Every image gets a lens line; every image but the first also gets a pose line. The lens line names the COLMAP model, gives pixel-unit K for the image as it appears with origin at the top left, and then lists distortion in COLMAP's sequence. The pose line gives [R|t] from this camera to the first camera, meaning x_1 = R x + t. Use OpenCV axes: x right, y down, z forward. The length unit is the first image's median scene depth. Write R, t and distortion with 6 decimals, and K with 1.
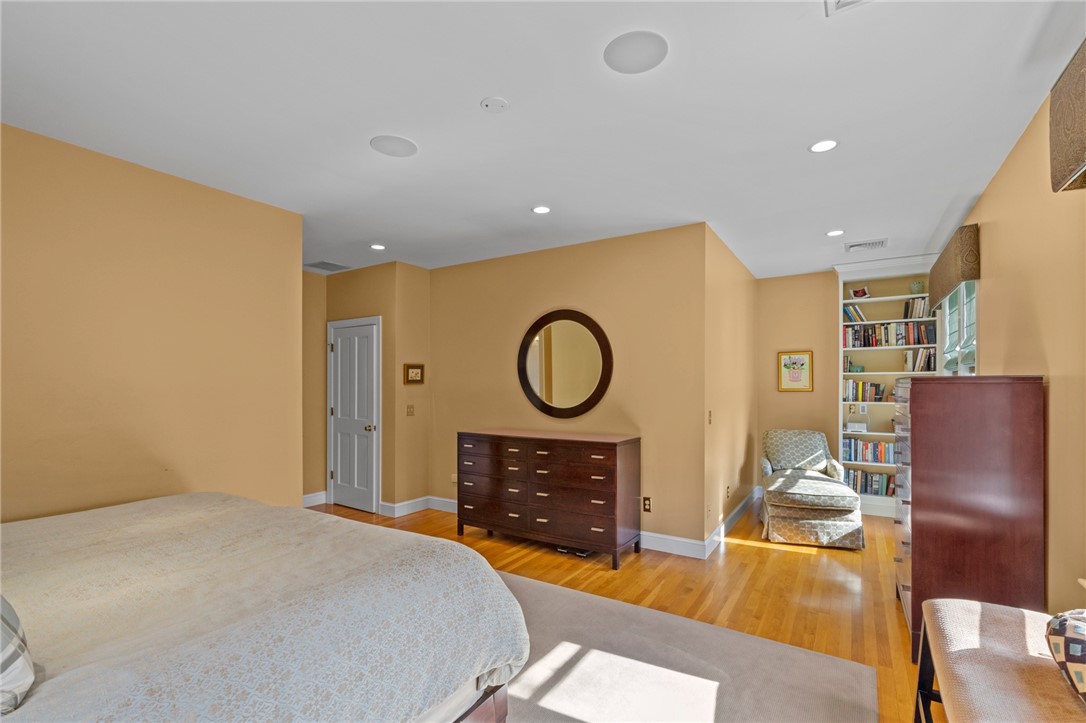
lens RADIAL K [[491.3, 0, 540.5], [0, 491.3, 373.1], [0, 0, 1]] dist [-0.004445, 0.001370]
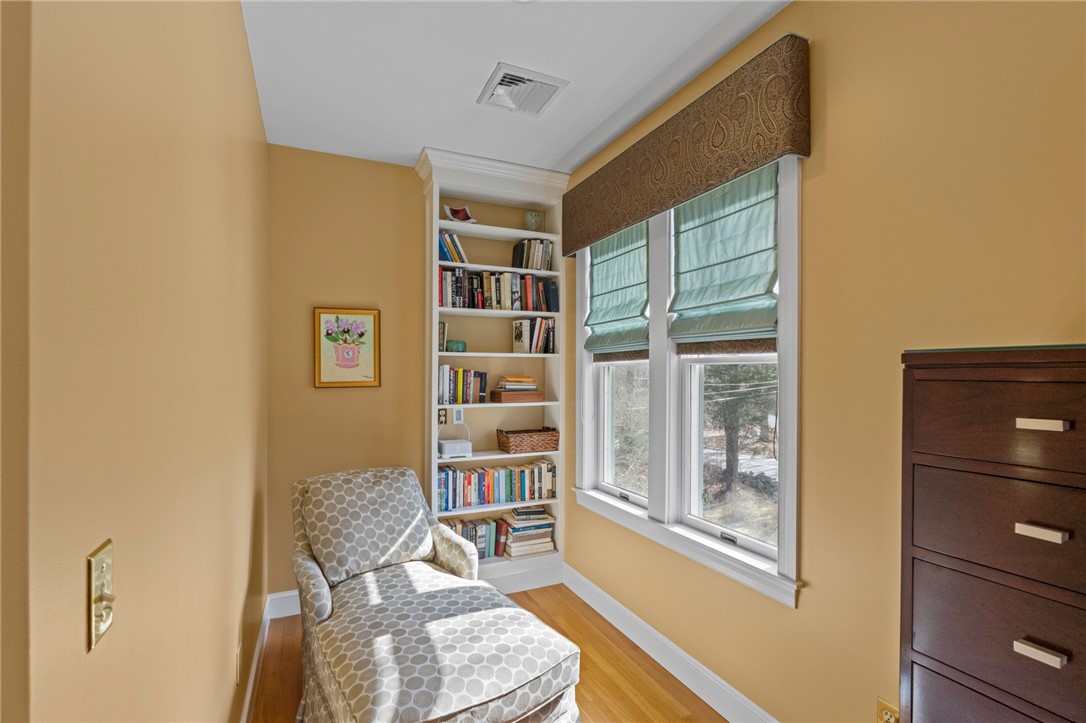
lens RADIAL K [[491.3, 0, 540.5], [0, 491.3, 373.1], [0, 0, 1]] dist [-0.004445, 0.001370]
pose [[0.533327, -0.003870, 0.845900, 0.217435], [-0.021272, 0.999612, 0.017986, 0.010582], [-0.845642, -0.027586, 0.533038, 0.619207]]
